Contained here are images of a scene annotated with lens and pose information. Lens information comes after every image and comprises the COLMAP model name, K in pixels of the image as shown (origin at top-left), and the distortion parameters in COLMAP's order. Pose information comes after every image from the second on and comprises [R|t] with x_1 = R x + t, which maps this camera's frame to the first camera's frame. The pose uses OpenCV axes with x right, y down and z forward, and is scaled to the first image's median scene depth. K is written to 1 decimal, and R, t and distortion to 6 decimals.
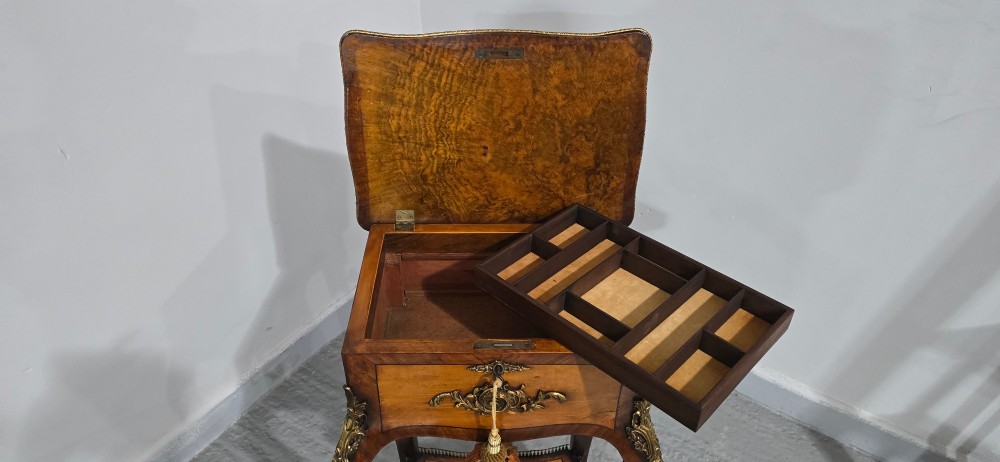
lens RADIAL K [[696.8, 0, 486.8], [0, 696.8, 222.3], [0, 0, 1]] dist [0.048898, -0.067184]
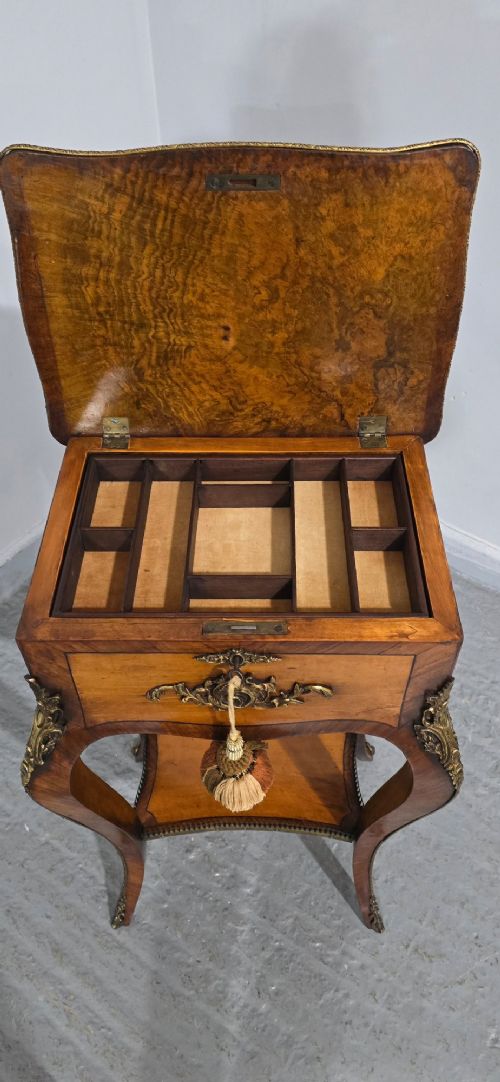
lens RADIAL K [[798.0, 0, 258.4], [0, 798.0, 539.8], [0, 0, 1]] dist [0.041959, -0.049067]
pose [[0.999783, 0.005269, -0.020171, 0.048462], [-0.000989, 0.978438, 0.206541, -0.070173], [0.020824, -0.206476, 0.978230, 0.202263]]
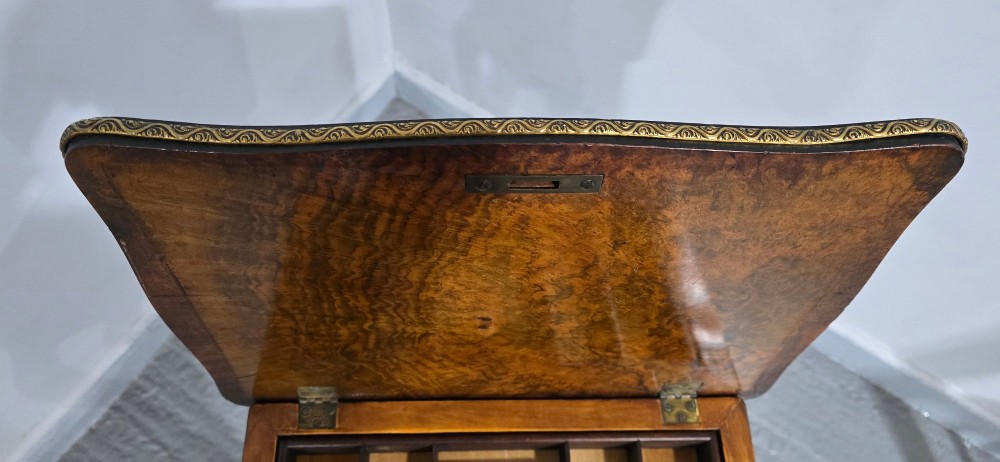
lens RADIAL K [[696.8, 0, 492.1], [0, 696.8, 235.0], [0, 0, 1]] dist [0.048898, -0.067184]
pose [[0.999015, 0.009929, 0.043257, -0.018225], [-0.029124, 0.882120, 0.470123, -0.378609], [-0.033490, -0.470919, 0.881540, 0.670991]]
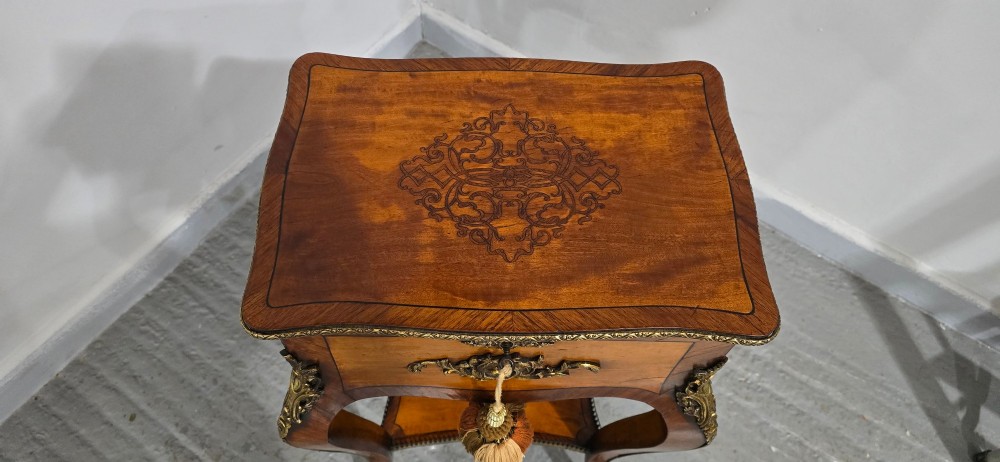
lens RADIAL K [[696.8, 0, 490.3], [0, 696.8, 233.9], [0, 0, 1]] dist [0.048898, -0.067184]
pose [[0.999632, 0.022572, 0.015027, -0.010536], [-0.026616, 0.922686, 0.384633, -0.133153], [-0.005183, -0.384891, 0.922947, 0.371205]]
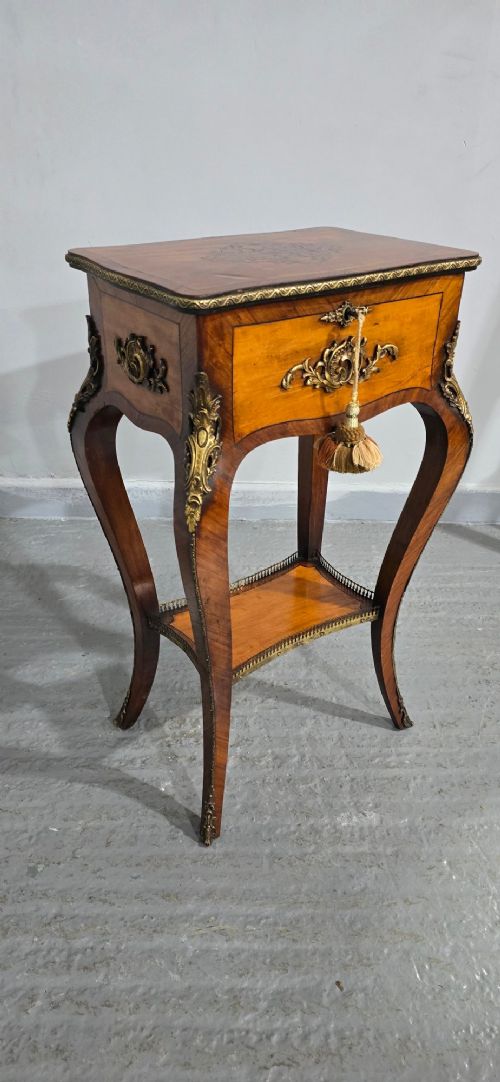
lens RADIAL K [[754.0, 0, 270.8], [0, 754.0, 529.7], [0, 0, 1]] dist [0.048898, -0.067184]
pose [[0.809746, -0.280813, 0.515223, -0.578221], [0.333402, 0.942730, -0.010171, 0.402208], [-0.482860, 0.180012, 0.856996, 0.229535]]
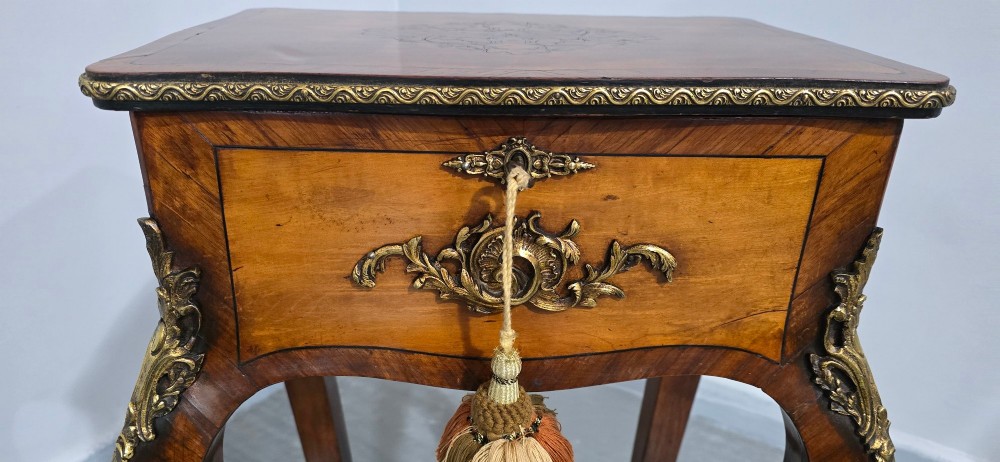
lens RADIAL K [[696.8, 0, 491.5], [0, 696.8, 226.9], [0, 0, 1]] dist [0.048898, -0.067184]
pose [[0.999752, 0.009570, 0.020095, -0.006189], [-0.004984, 0.976175, -0.216926, 0.298944], [-0.021692, 0.216772, 0.975981, 0.543298]]
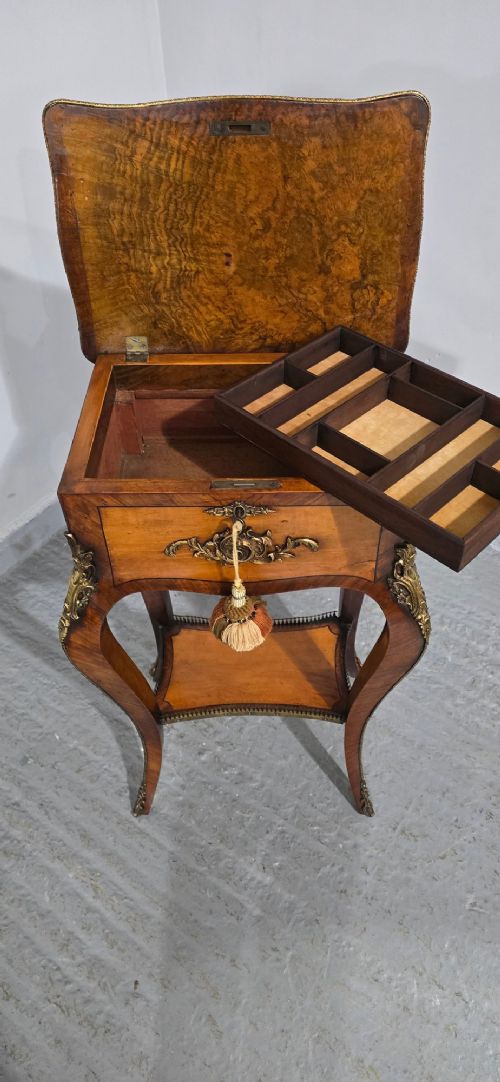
lens RADIAL K [[754.0, 0, 265.1], [0, 754.0, 529.5], [0, 0, 1]] dist [0.048898, -0.067184]
pose [[0.999790, -0.007263, -0.019161, 0.059632], [0.010253, 0.986924, 0.160862, 0.073225], [0.017742, -0.161025, 0.986791, 0.062720]]
